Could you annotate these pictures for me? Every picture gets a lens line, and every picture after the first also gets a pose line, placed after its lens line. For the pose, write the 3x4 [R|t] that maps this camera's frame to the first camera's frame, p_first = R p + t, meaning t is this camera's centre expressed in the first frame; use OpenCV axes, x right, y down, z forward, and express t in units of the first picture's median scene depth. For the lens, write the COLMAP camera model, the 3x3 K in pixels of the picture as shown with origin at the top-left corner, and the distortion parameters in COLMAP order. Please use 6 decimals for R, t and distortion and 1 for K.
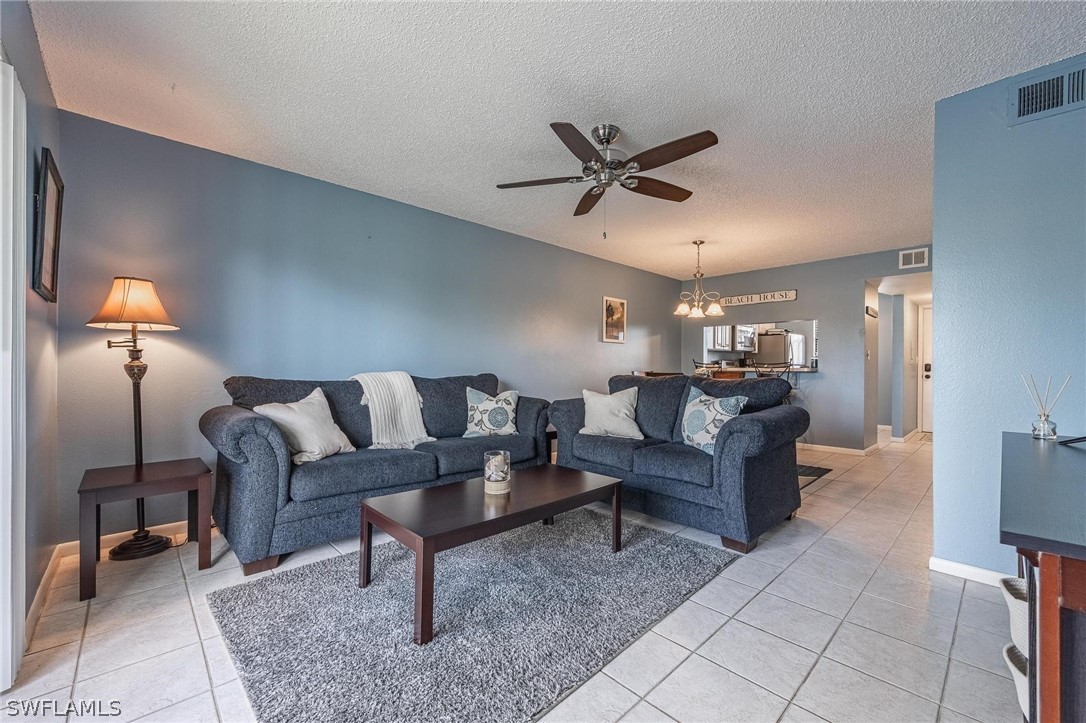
lens RADIAL K [[435.6, 0, 546.0], [0, 435.6, 366.9], [0, 0, 1]] dist [-0.000337, 0.000095]
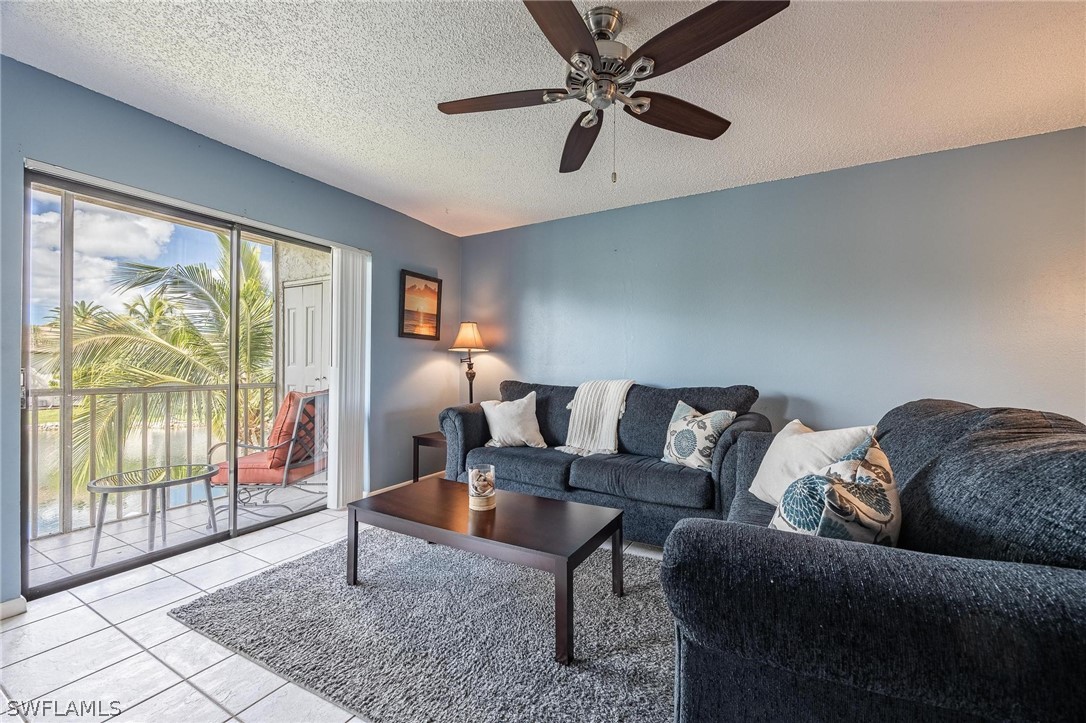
lens RADIAL K [[438.8, 0, 548.0], [0, 438.8, 365.8], [0, 0, 1]] dist [0.000107, 0.000057]
pose [[0.293797, -0.005865, -0.955850, 0.546310], [-0.002456, 0.999973, -0.006890, -0.012802], [0.955865, 0.004372, 0.293775, 0.541071]]
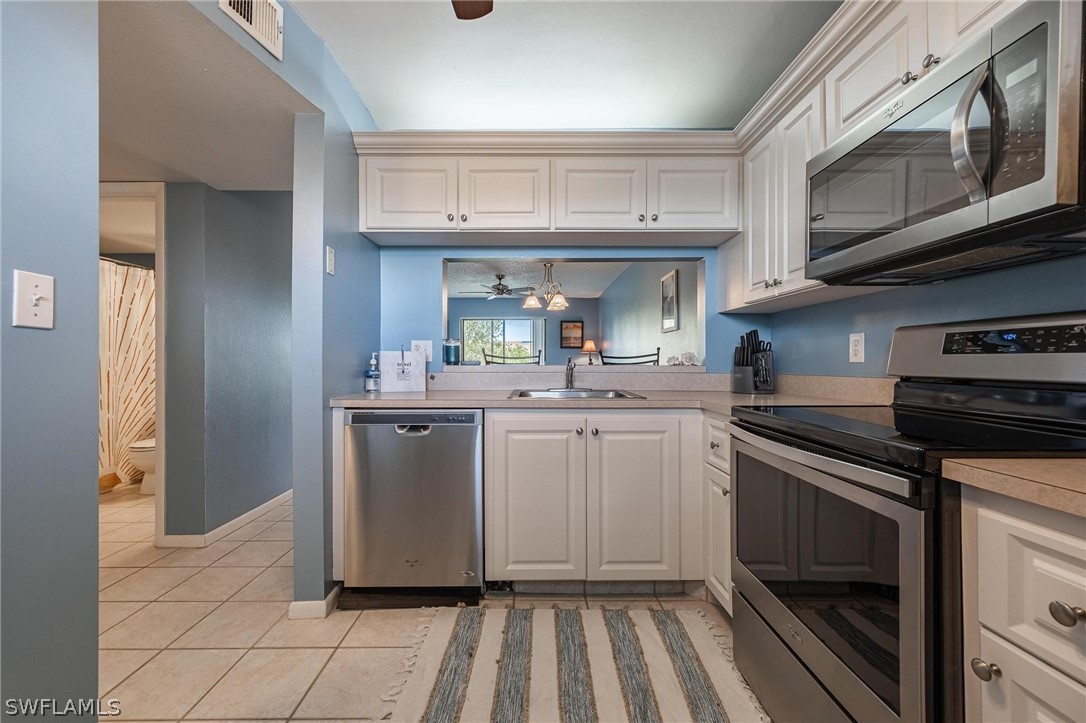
lens RADIAL K [[438.8, 0, 533.0], [0, 438.8, 360.0], [0, 0, 1]] dist [-0.001174, 0.000043]
pose [[-0.691035, -0.004207, -0.722809, 1.437639], [0.002564, 0.999963, -0.008271, 0.000889], [0.722816, -0.007569, -0.690999, 2.218086]]
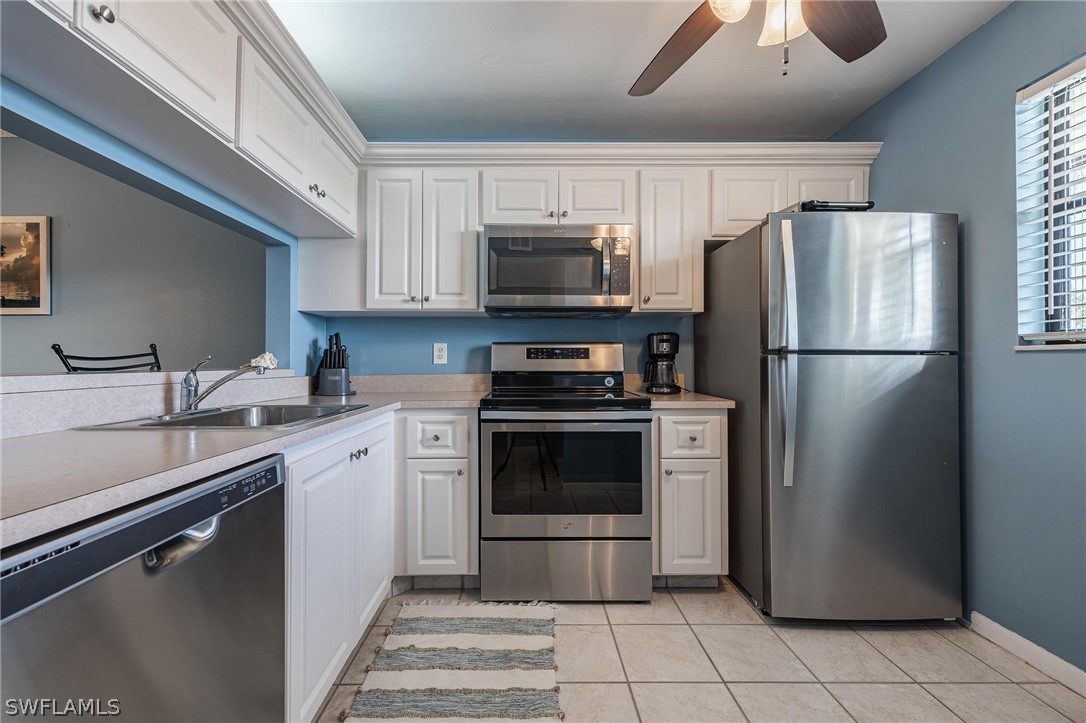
lens RADIAL K [[432.0, 0, 532.3], [0, 432.0, 360.3], [0, 0, 1]] dist [0.002536, 0.000383]
pose [[0.727002, -0.007482, -0.686594, 1.405419], [0.009492, 0.999955, -0.000846, -0.003702], [0.686569, -0.005903, 0.727040, 1.701755]]
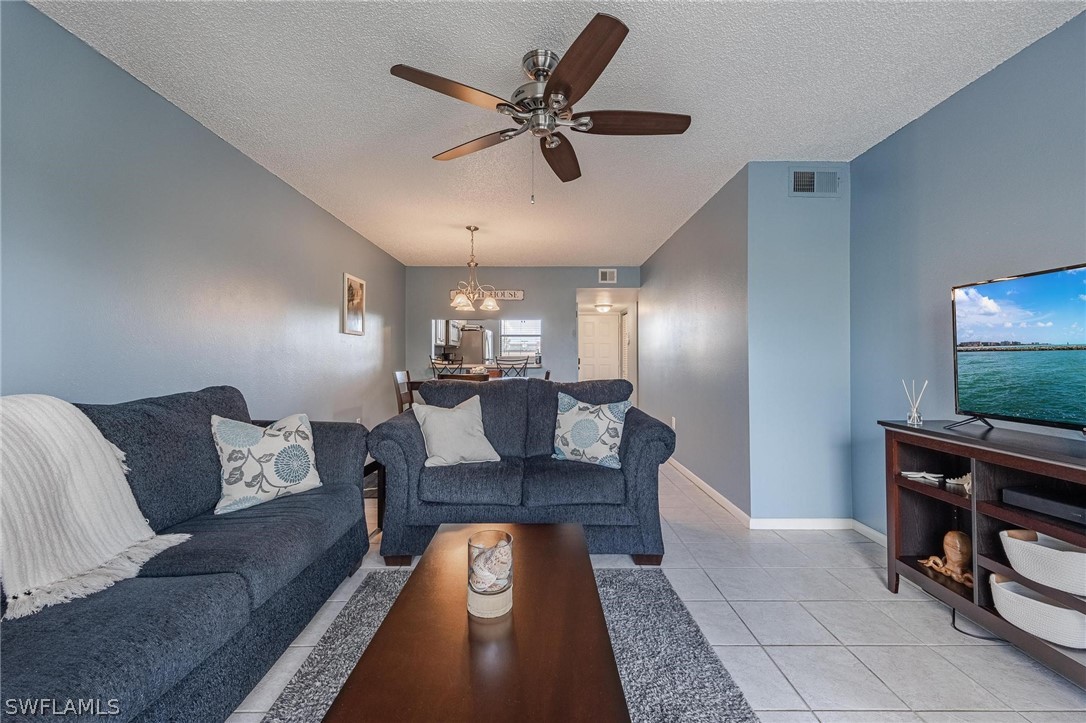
lens RADIAL K [[449.6, 0, 541.6], [0, 449.6, 353.2], [0, 0, 1]] dist [0.000535, 0.000076]
pose [[0.688635, 0.003230, 0.725101, -0.310693], [0.004089, 0.999957, -0.008337, -0.023705], [-0.725097, 0.008706, 0.688592, 0.347325]]
